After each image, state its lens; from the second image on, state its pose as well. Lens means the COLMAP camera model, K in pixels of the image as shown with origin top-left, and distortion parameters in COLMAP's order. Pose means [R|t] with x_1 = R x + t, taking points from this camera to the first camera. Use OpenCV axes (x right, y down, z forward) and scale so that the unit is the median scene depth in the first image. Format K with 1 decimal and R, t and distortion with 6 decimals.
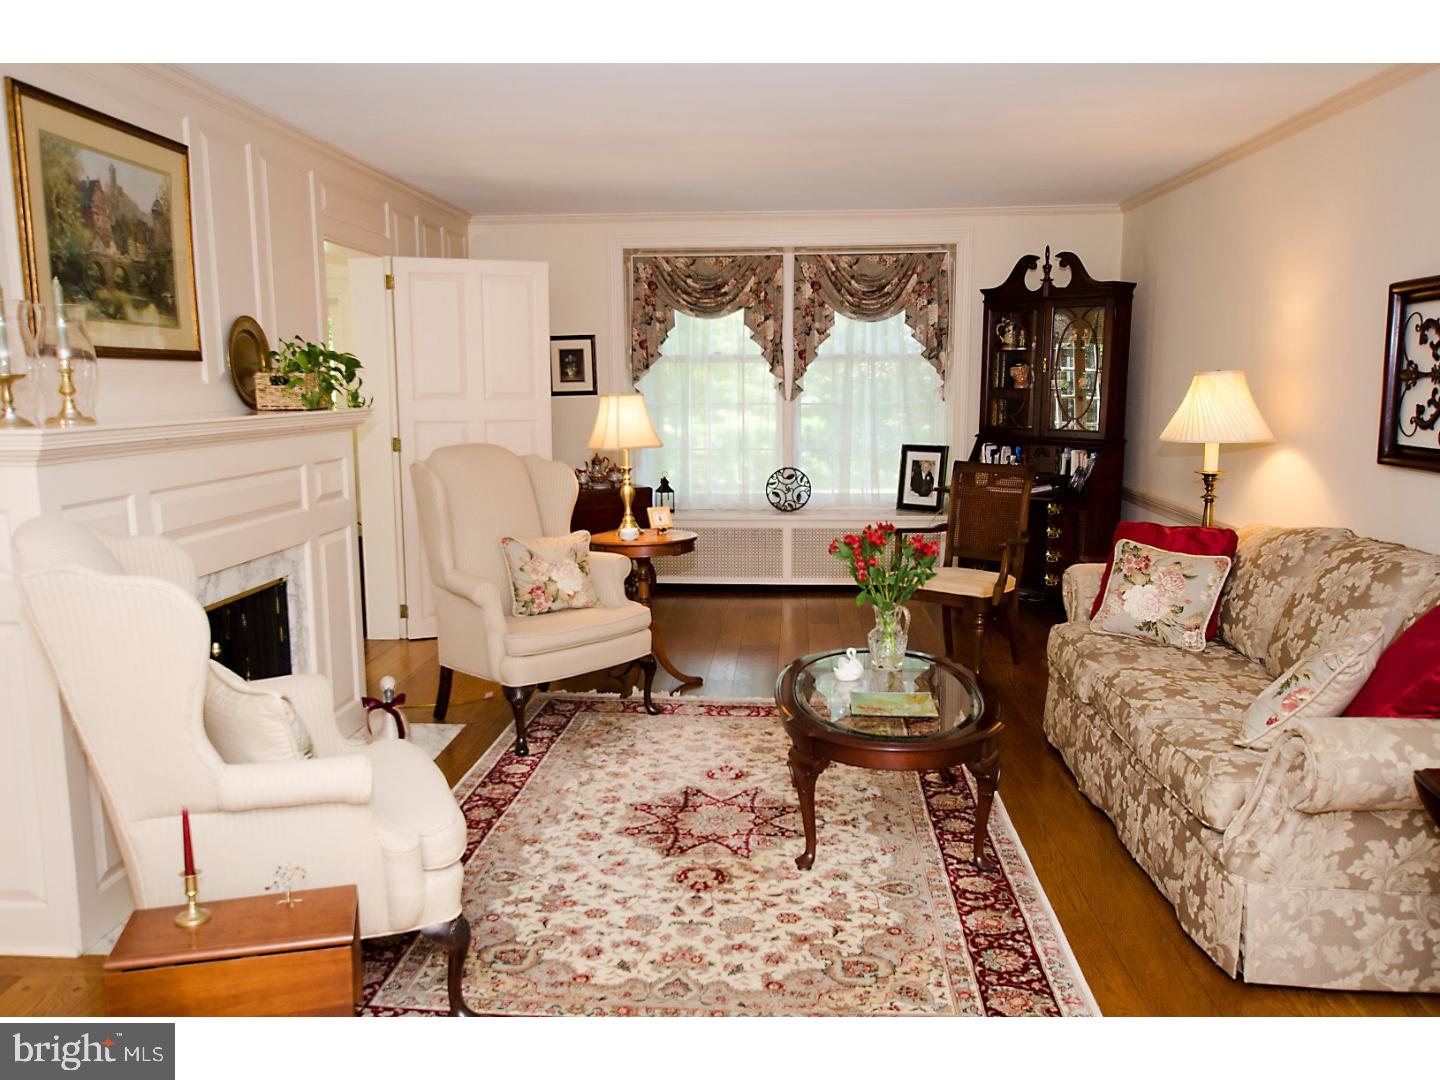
lens RADIAL K [[1142.1, 0, 720.0], [0, 1142.1, 540.0], [0, 0, 1]] dist [-0.007503, 0.044912]
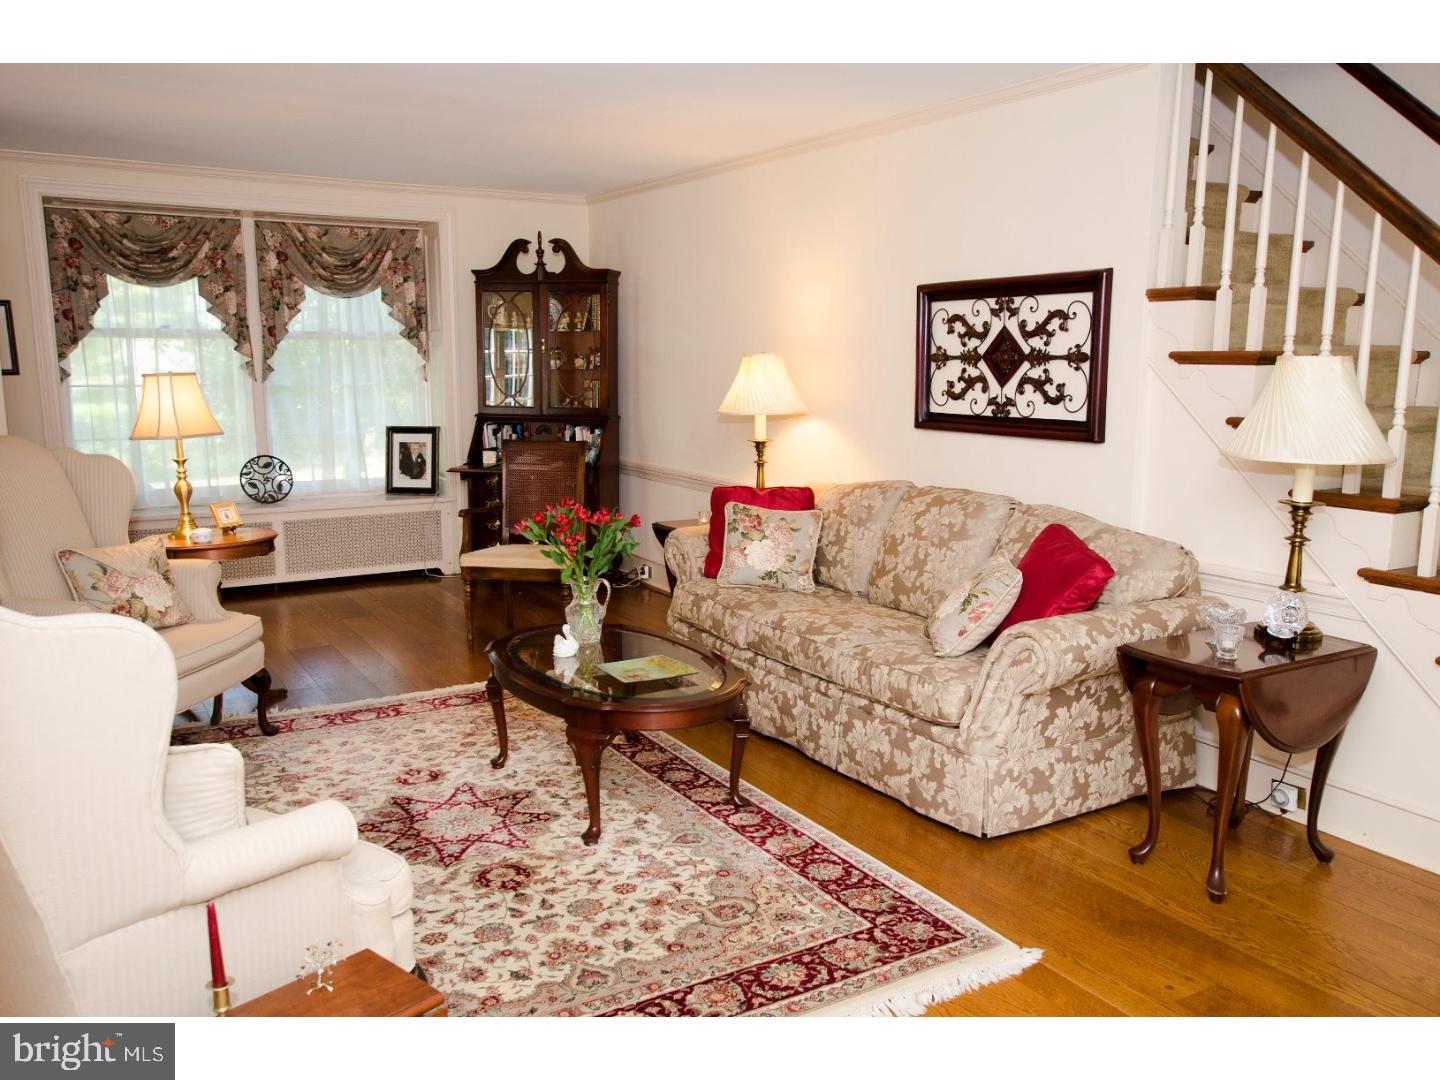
lens RADIAL K [[1142.1, 0, 720.0], [0, 1142.1, 540.0], [0, 0, 1]] dist [-0.007503, 0.044912]
pose [[0.821293, -0.082593, 0.564496, -0.302648], [0.074080, 0.996527, 0.038026, -0.007031], [-0.565676, 0.010587, 0.824560, 0.081595]]
